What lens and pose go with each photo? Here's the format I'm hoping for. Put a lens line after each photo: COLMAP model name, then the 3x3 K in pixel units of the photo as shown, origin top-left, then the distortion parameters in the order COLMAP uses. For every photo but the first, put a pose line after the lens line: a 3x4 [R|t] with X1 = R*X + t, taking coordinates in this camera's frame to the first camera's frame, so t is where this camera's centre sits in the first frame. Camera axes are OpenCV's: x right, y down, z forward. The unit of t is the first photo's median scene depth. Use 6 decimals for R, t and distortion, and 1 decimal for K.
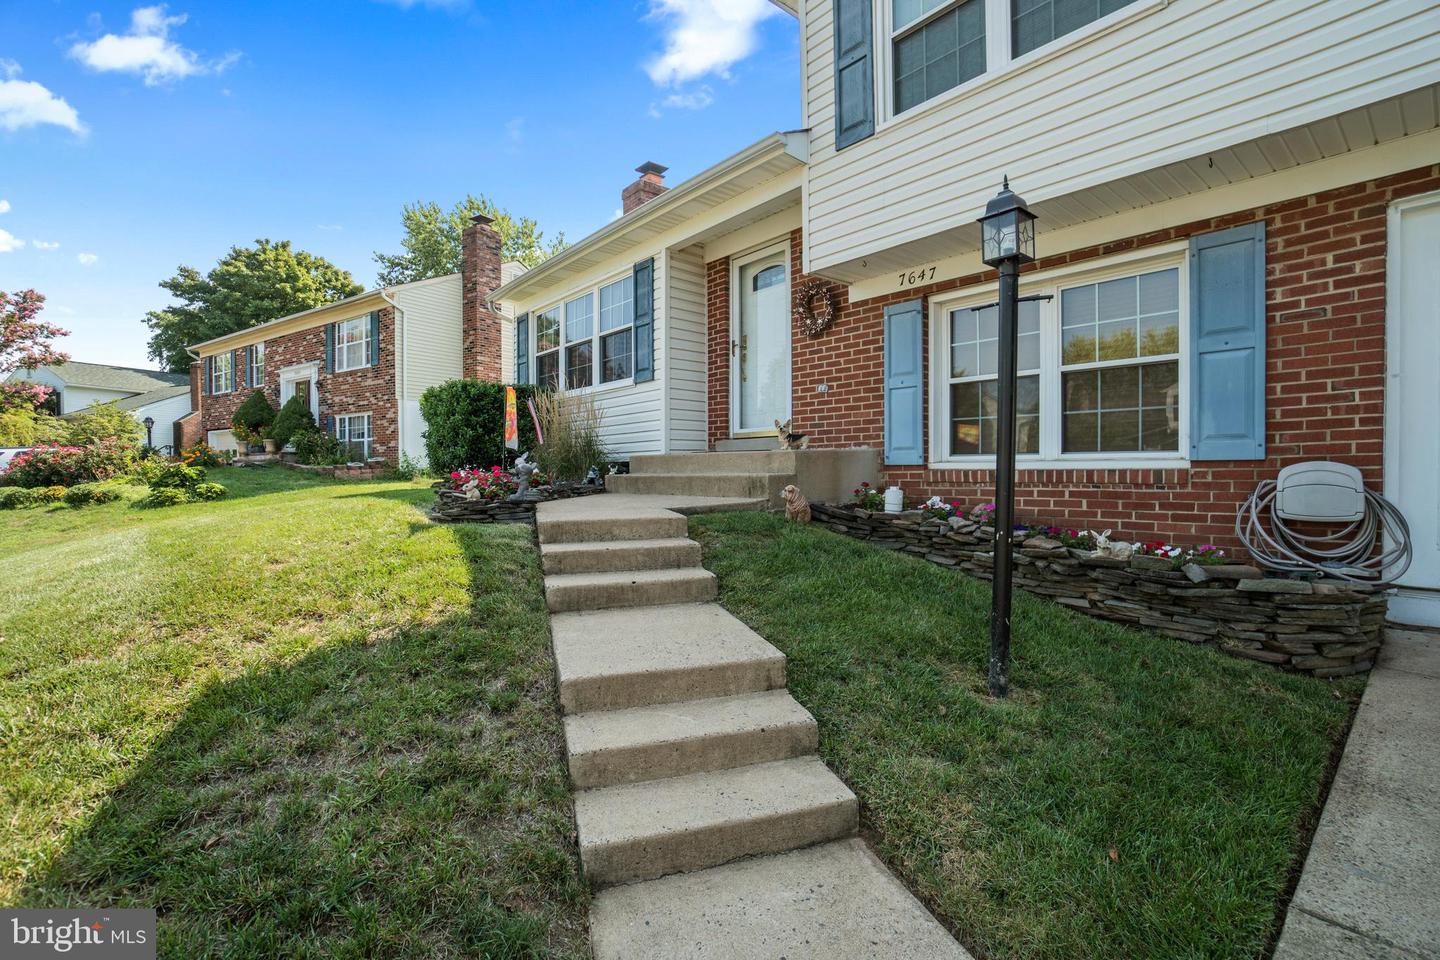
lens RADIAL K [[651.6, 0, 712.4], [0, 651.6, 471.2], [0, 0, 1]] dist [-0.060776, 0.026149]
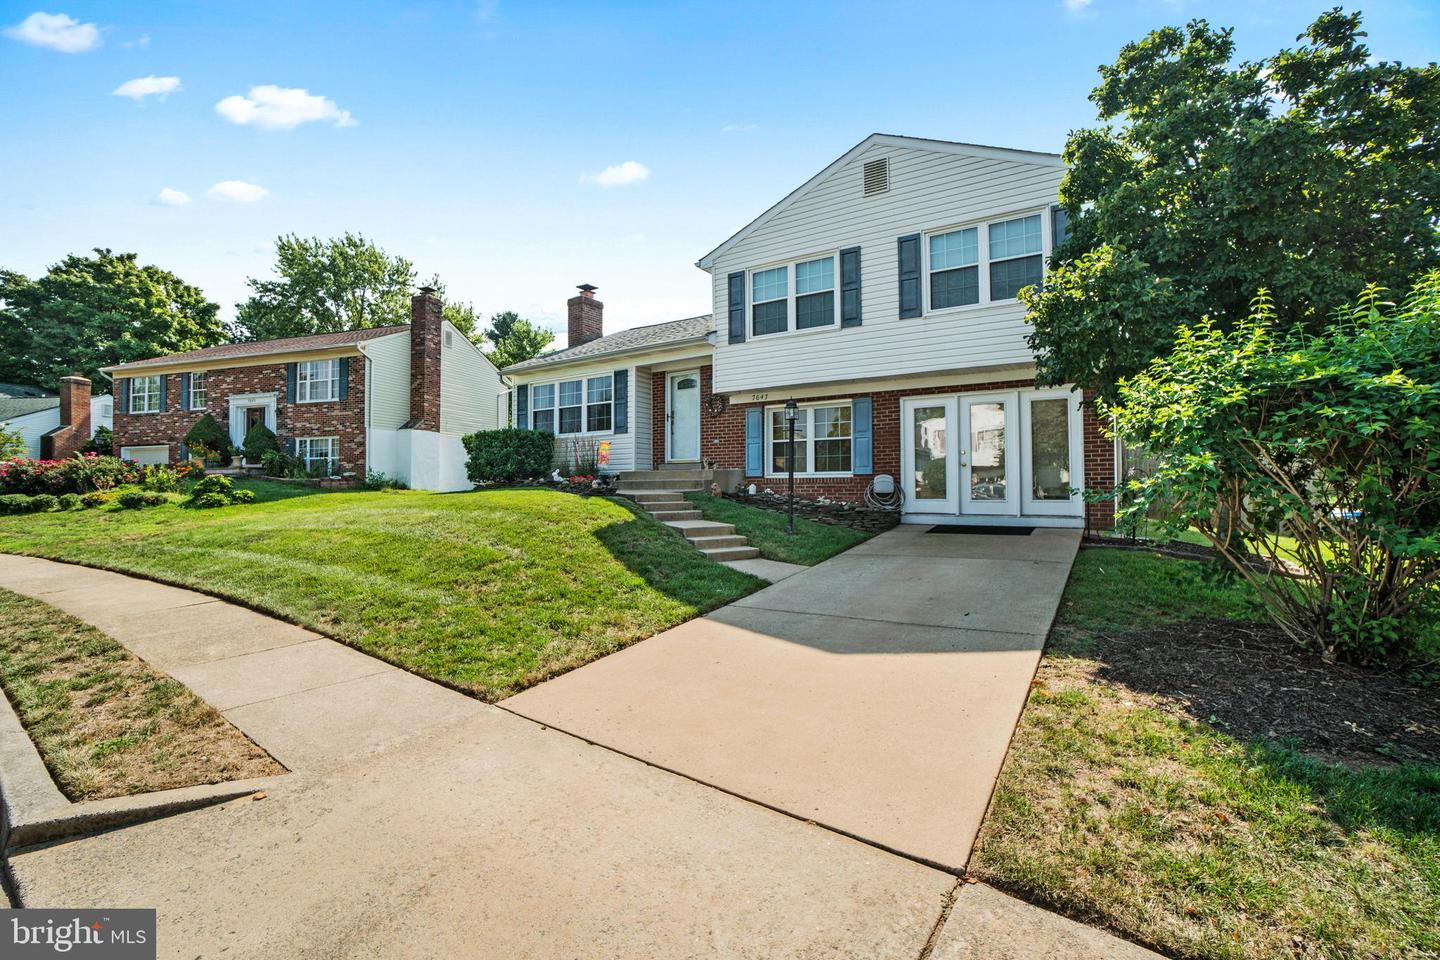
lens RADIAL K [[643.5, 0, 707.7], [0, 643.5, 471.4], [0, 0, 1]] dist [-0.062812, 0.024399]
pose [[0.963050, 0.008794, 0.269177, -0.375141], [-0.000648, 0.999539, -0.030338, 0.033050], [-0.269320, 0.029043, 0.962613, -0.910328]]
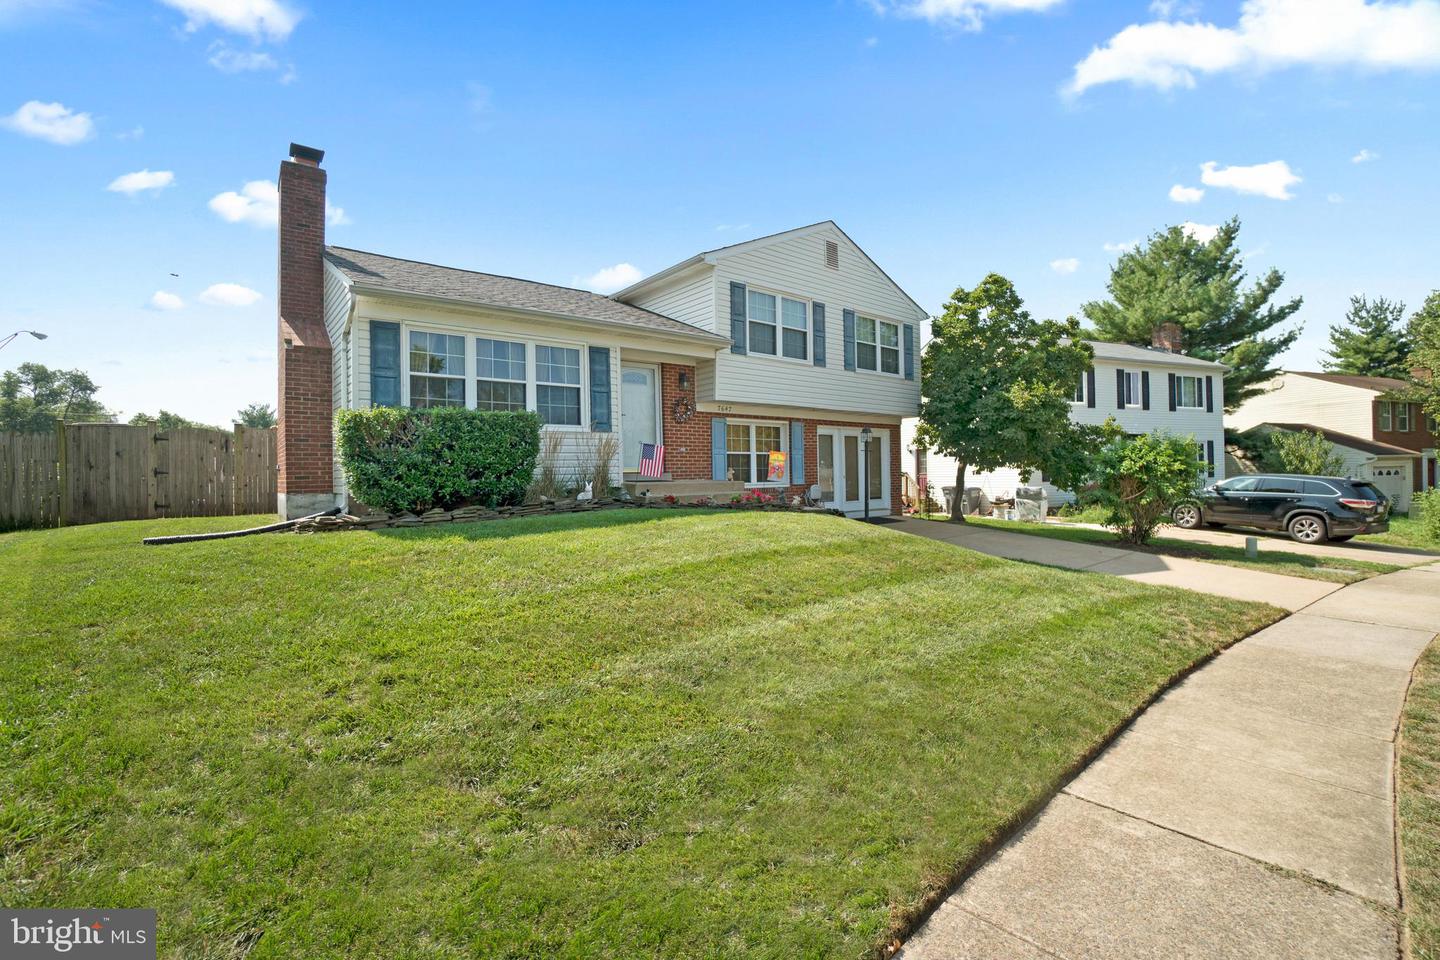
lens RADIAL K [[620.8, 0, 720.0], [0, 620.8, 480.0], [0, 0, 1]] dist [-0.047845, 0.000095]
pose [[0.020333, 0.005183, 0.999780, -1.489516], [0.026322, 0.999637, -0.005718, -0.017423], [-0.999447, 0.026433, 0.020189, 0.731109]]
